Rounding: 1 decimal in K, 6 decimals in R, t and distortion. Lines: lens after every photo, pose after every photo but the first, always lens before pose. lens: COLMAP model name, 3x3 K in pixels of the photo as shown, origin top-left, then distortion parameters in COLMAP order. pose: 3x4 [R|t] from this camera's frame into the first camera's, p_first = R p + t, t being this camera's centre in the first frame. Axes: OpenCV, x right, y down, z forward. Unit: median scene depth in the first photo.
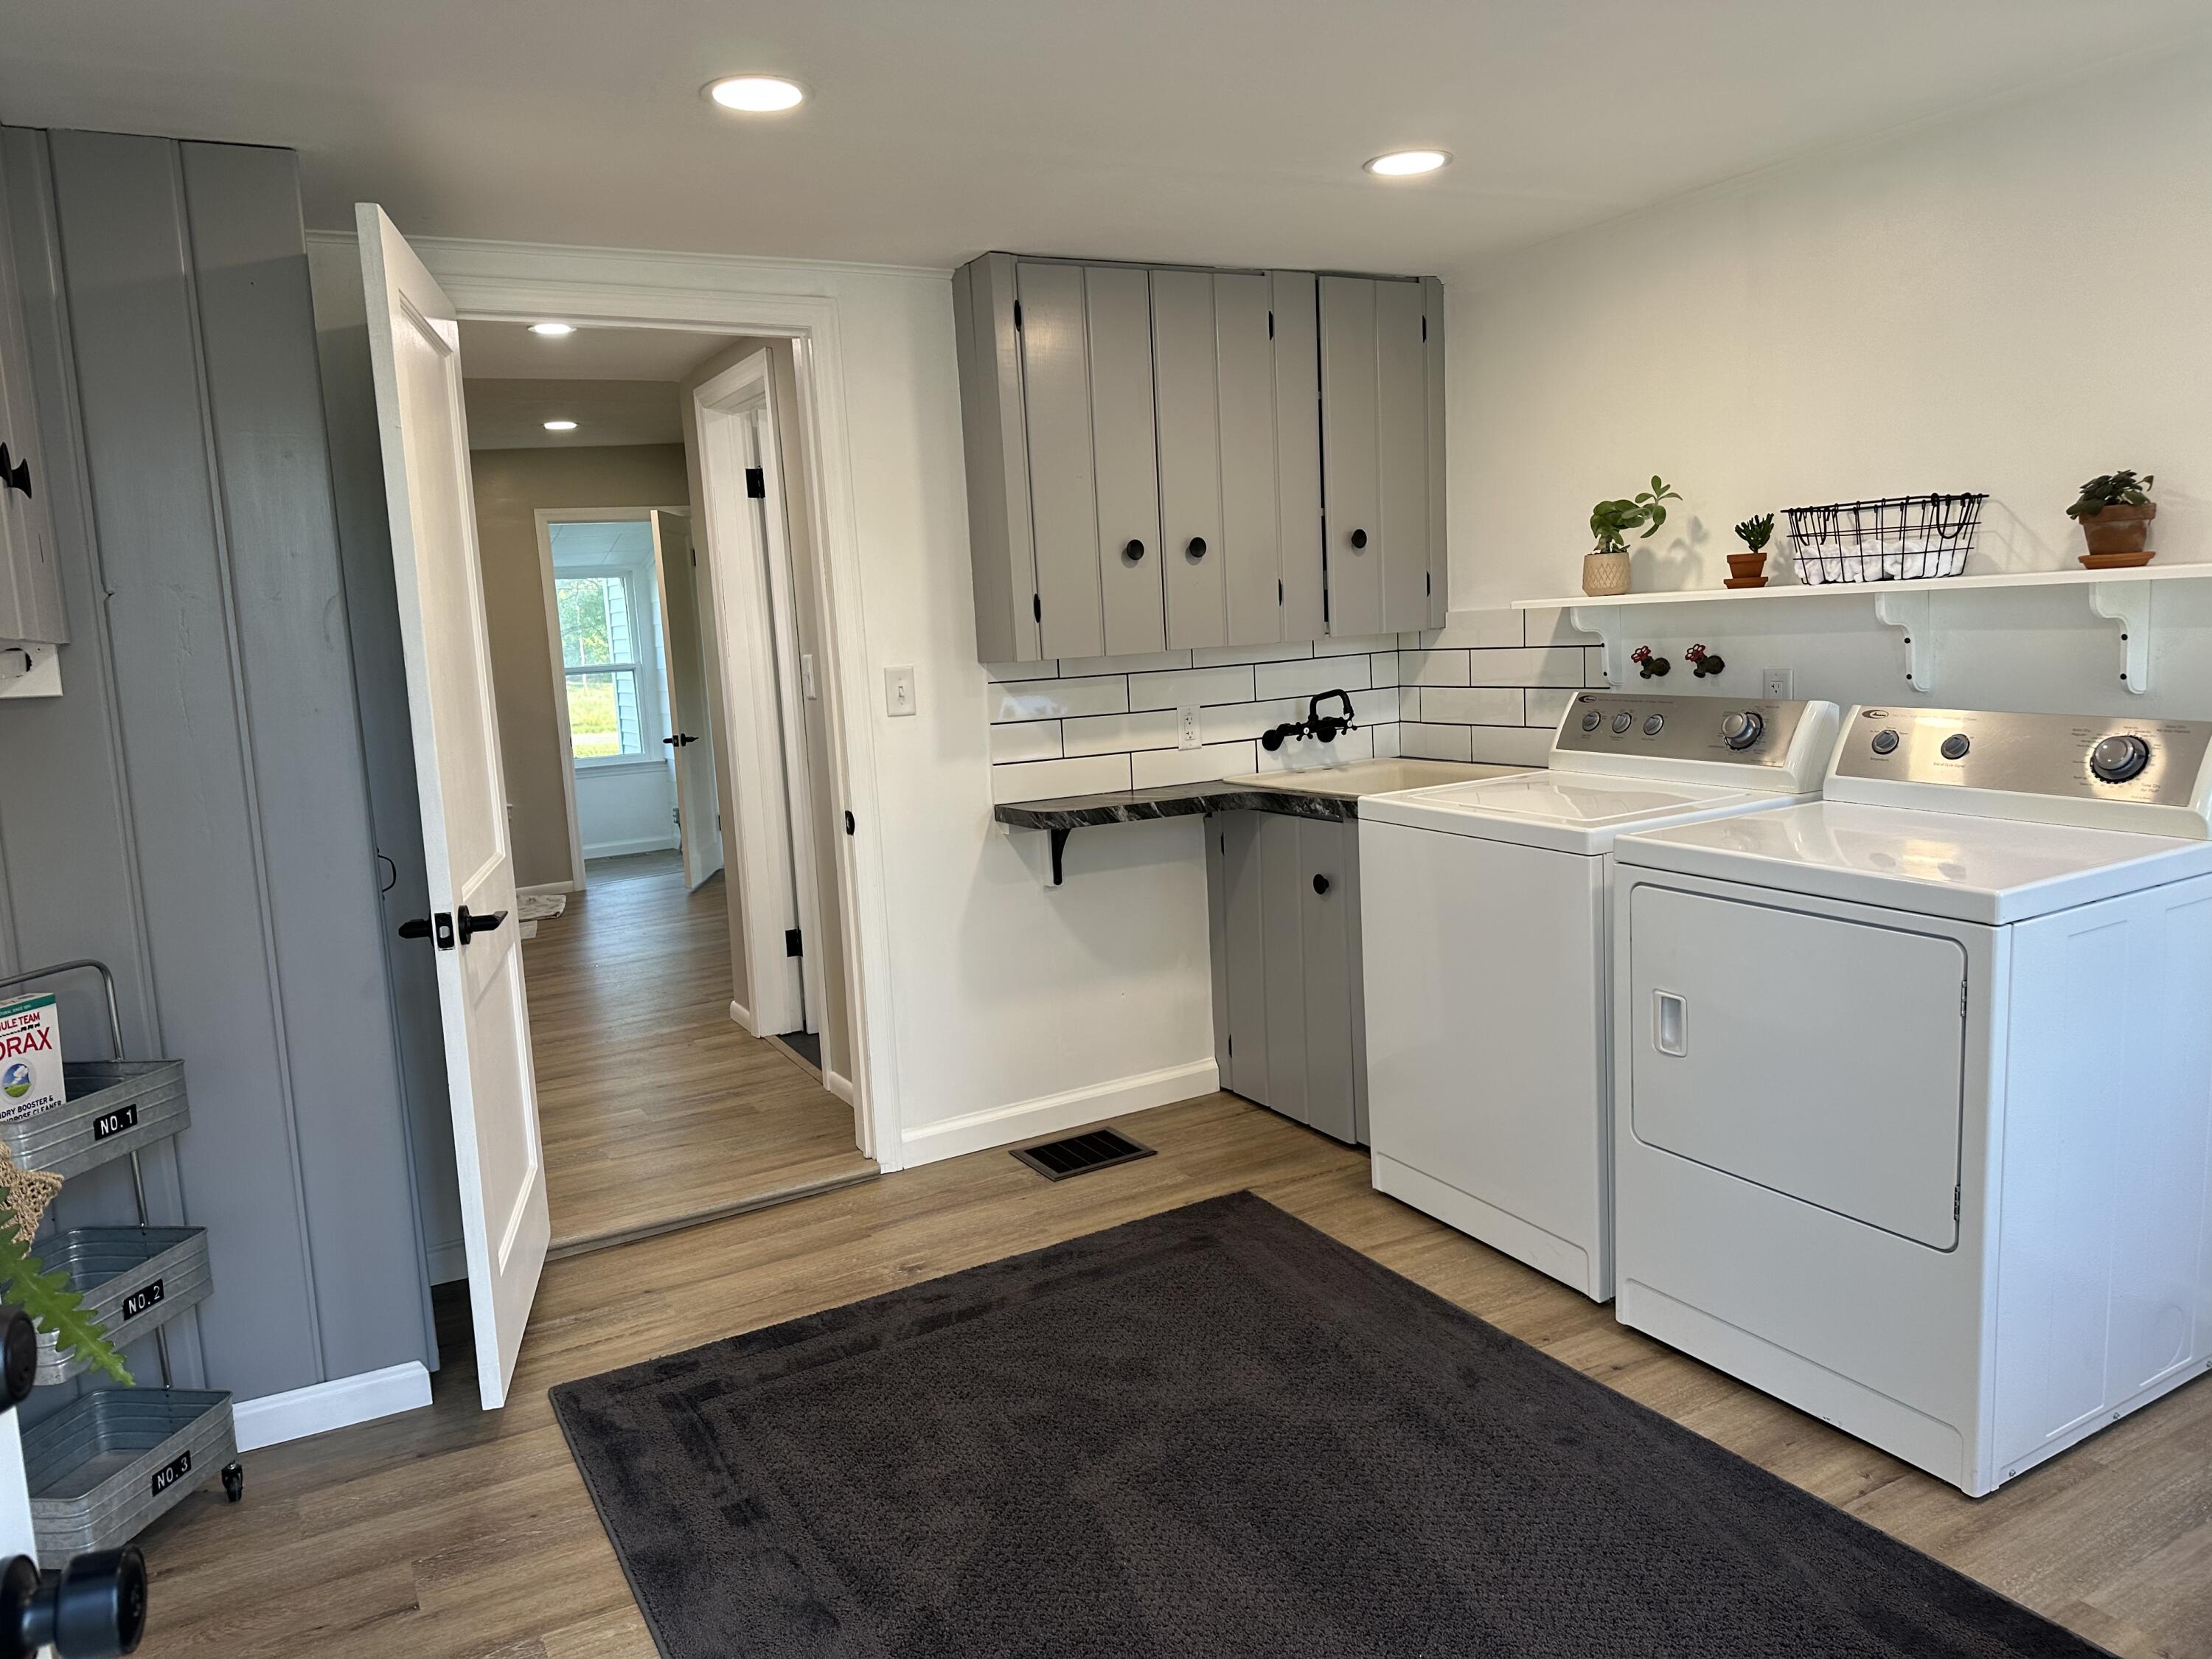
lens RADIAL K [[1570.8, 0, 1119.2], [0, 1570.8, 771.6], [0, 0, 1]] dist [0.088070, -0.060710]
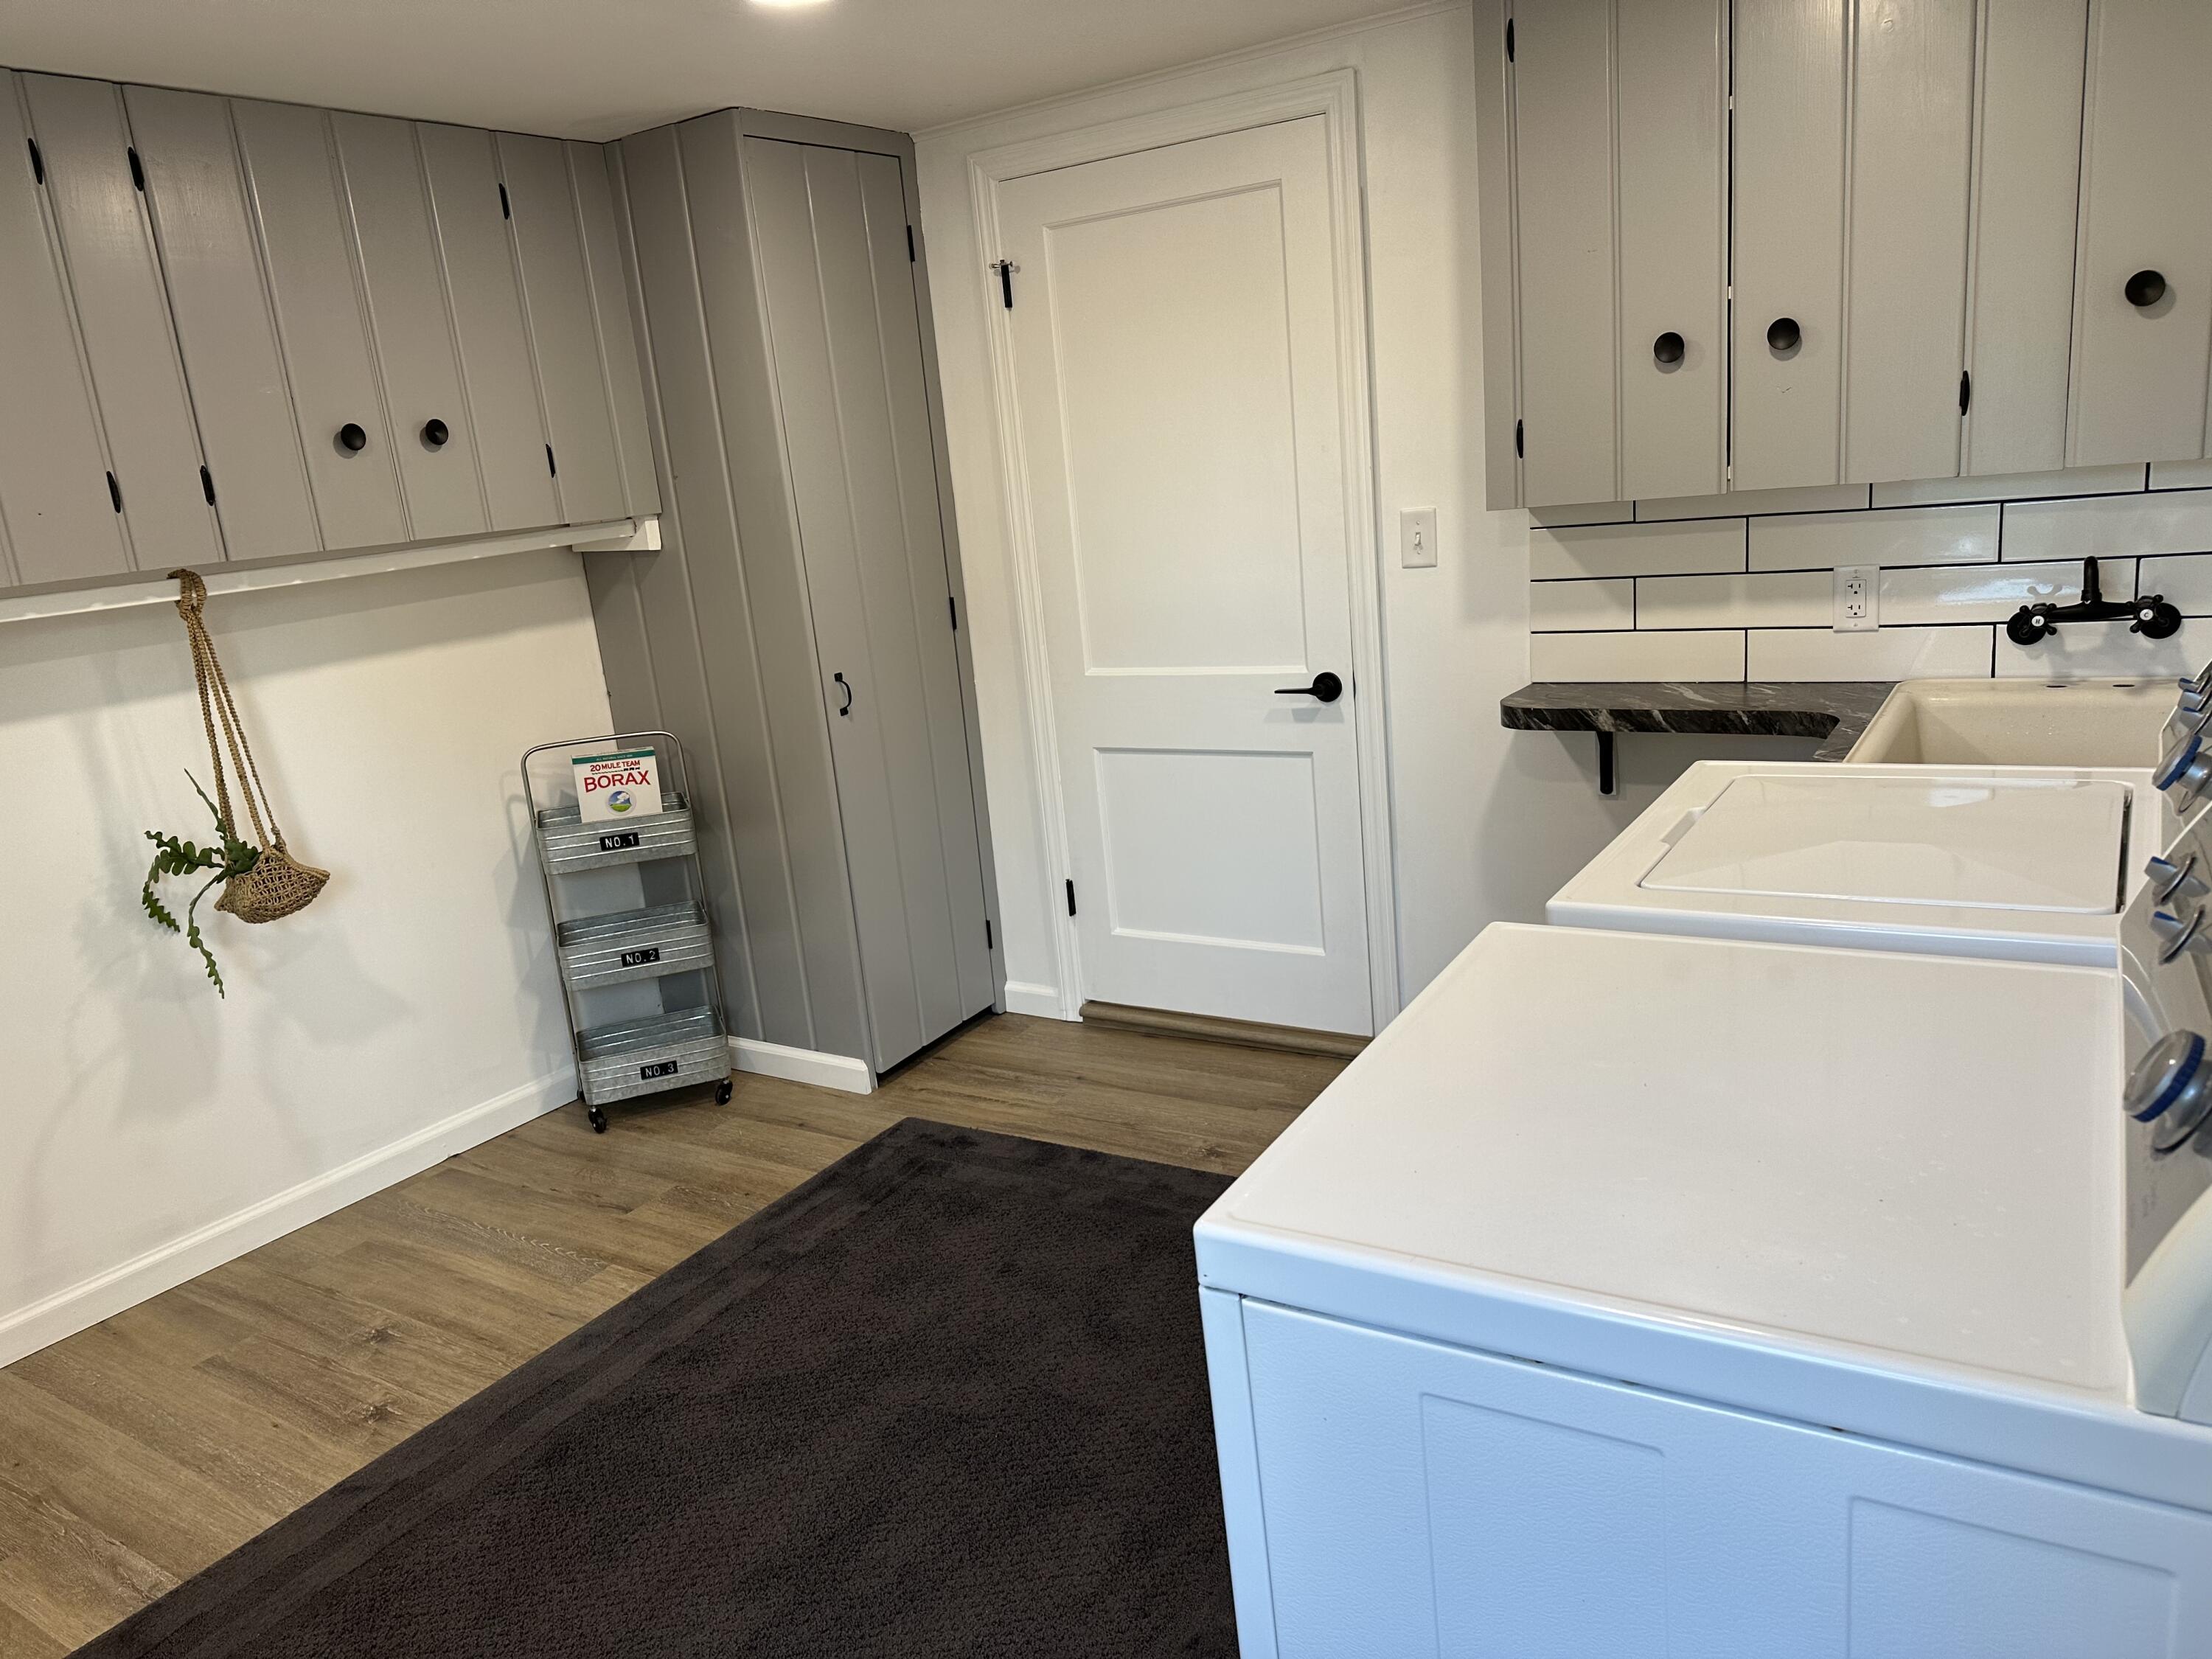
lens RADIAL K [[1570.8, 0, 1099.9], [0, 1570.8, 828.1], [0, 0, 1]] dist [0.088070, -0.060710]
pose [[0.486512, 0.215059, -0.846791, 0.555621], [-0.017899, 0.971480, 0.236443, -0.101289], [0.873490, -0.099876, 0.476486, 0.437996]]
